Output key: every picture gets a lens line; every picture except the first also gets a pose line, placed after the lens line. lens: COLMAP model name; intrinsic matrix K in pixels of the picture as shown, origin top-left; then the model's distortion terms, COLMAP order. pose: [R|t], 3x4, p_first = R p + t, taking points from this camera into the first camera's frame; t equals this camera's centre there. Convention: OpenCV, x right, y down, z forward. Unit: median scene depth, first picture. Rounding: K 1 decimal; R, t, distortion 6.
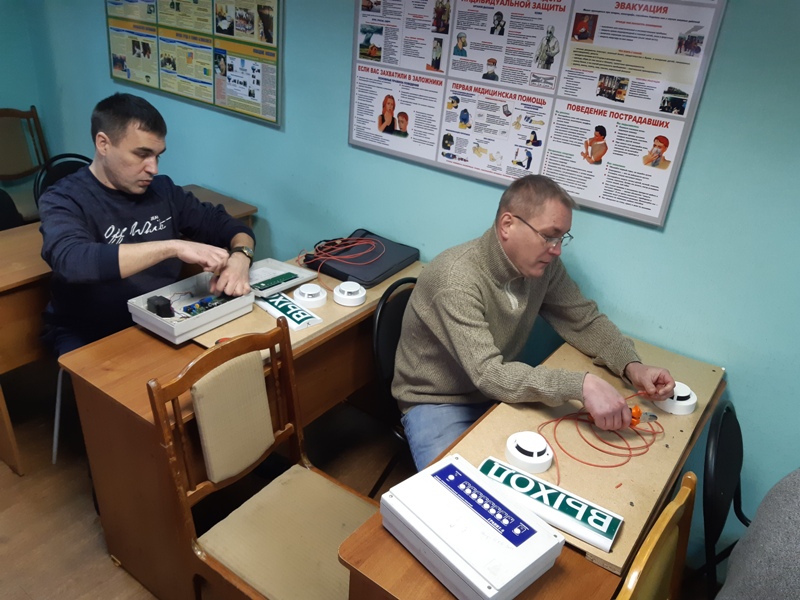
lens RADIAL K [[626.7, 0, 406.4], [0, 626.7, 296.3], [0, 0, 1]] dist [0.036301, -0.089320]
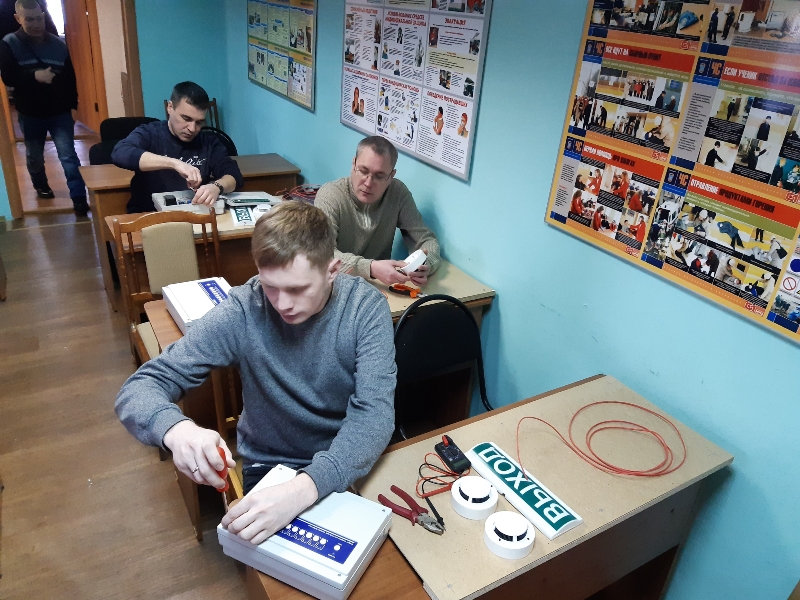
lens RADIAL K [[626.7, 0, 402.4], [0, 626.7, 300.3], [0, 0, 1]] dist [0.036301, -0.089320]
pose [[0.910971, 0.153017, -0.383038, 0.762771], [-0.165986, 0.986128, -0.000821, 0.155650], [0.377599, 0.064326, 0.923732, -0.273723]]
